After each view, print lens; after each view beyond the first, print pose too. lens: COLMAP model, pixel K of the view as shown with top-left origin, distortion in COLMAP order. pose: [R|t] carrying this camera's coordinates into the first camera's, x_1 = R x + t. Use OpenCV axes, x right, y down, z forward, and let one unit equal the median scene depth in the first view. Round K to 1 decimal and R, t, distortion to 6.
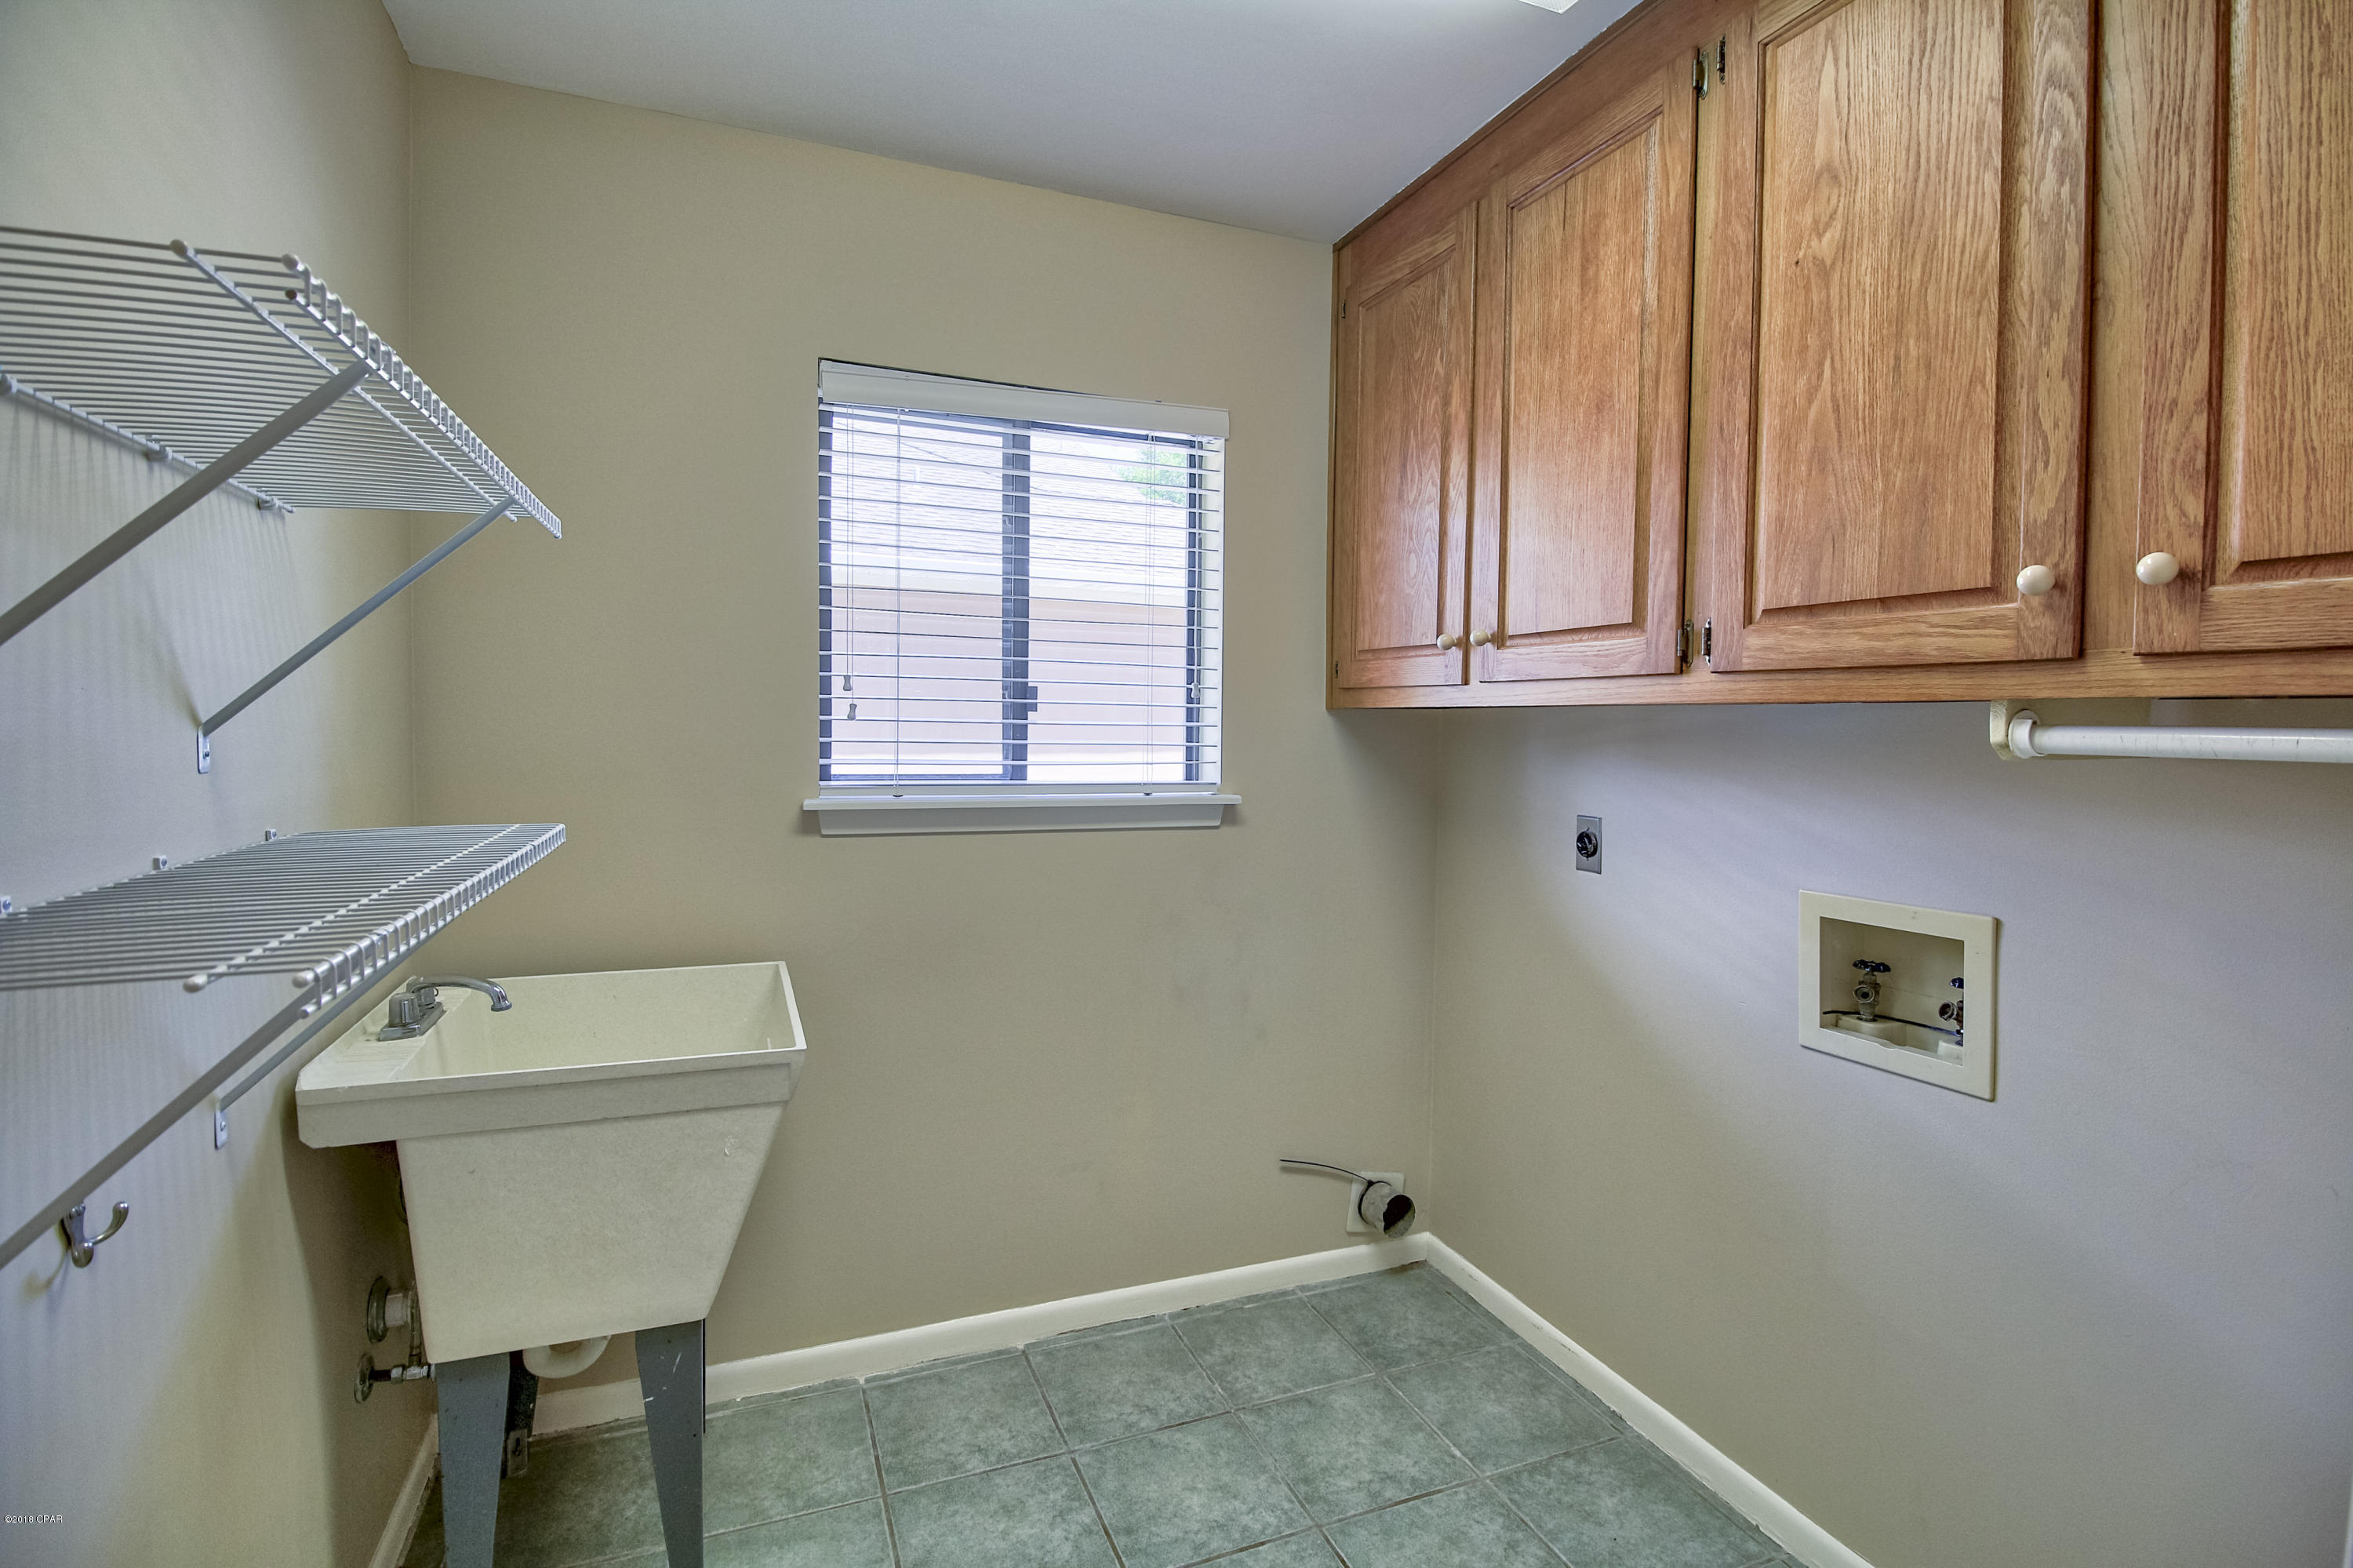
lens RADIAL K [[1090.4, 0, 1166.8], [0, 1090.4, 771.2], [0, 0, 1]] dist [0.001523, -0.012624]
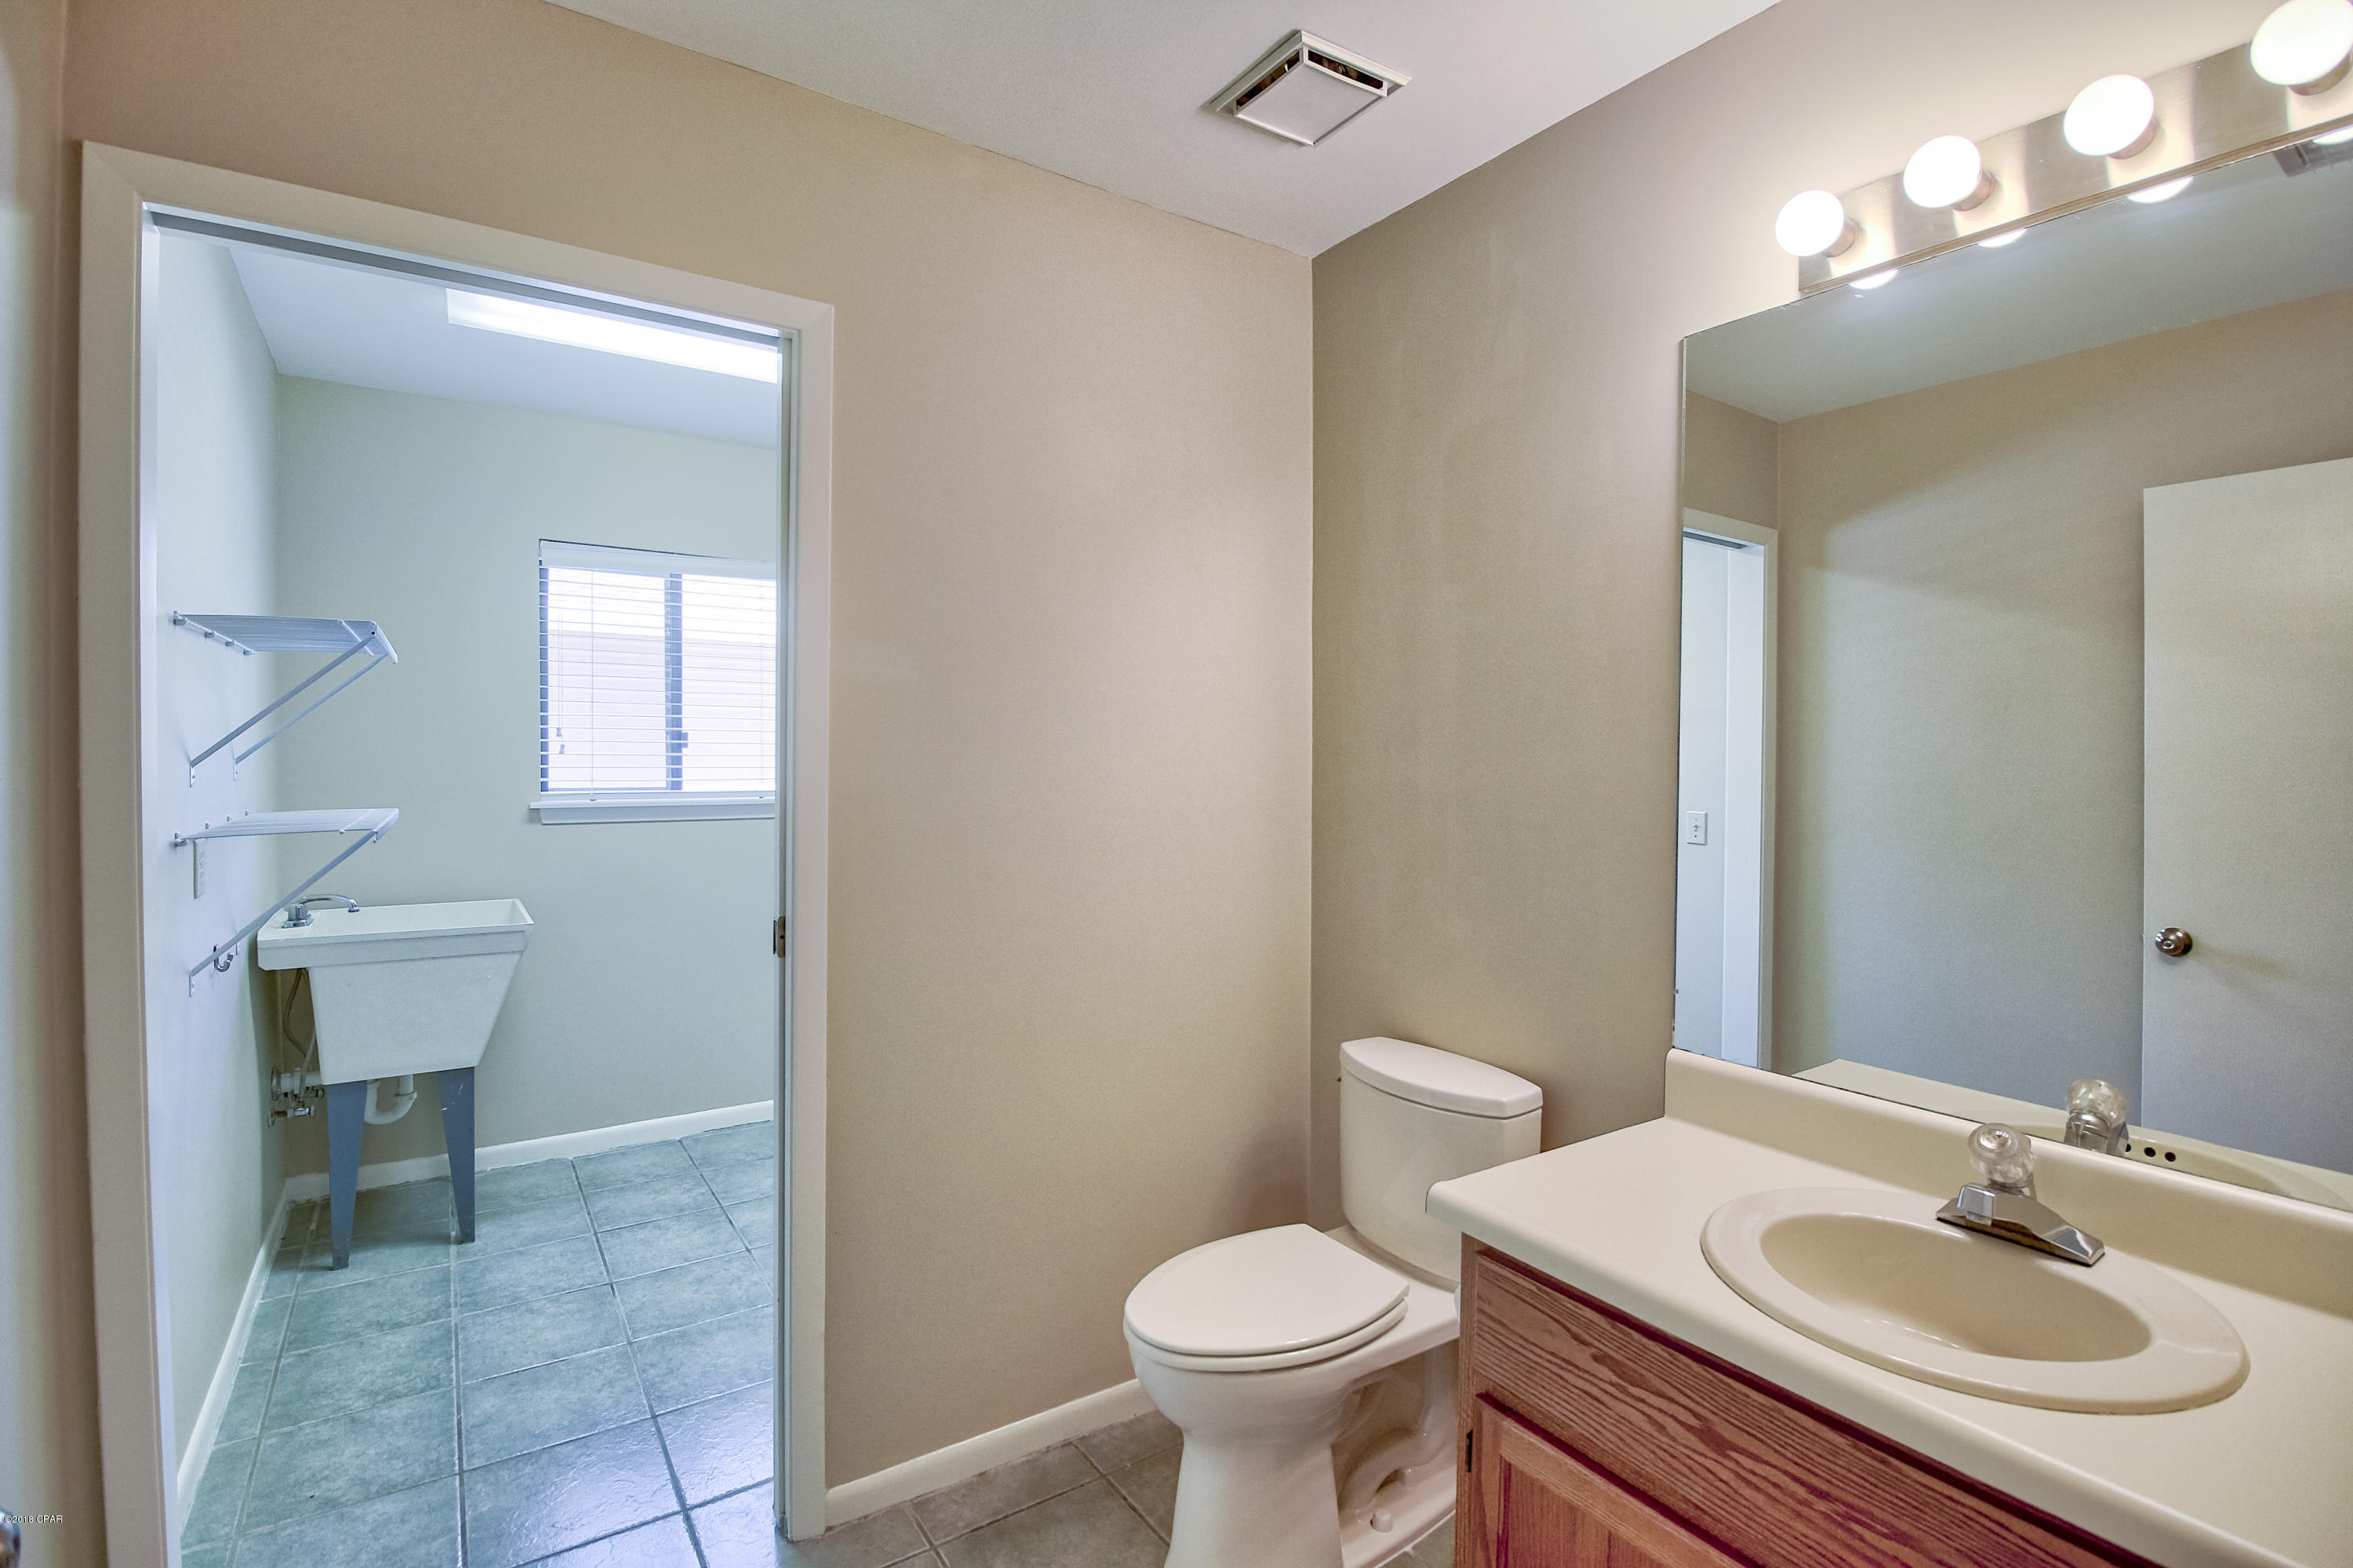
lens RADIAL K [[1090.4, 0, 1183.0], [0, 1090.4, 773.9], [0, 0, 1]] dist [0.001523, -0.012624]
pose [[0.975954, -0.010617, 0.217718, 0.273603], [0.014704, 0.999745, -0.017159, 0.025265], [-0.217480, 0.019948, 0.975861, -0.826985]]
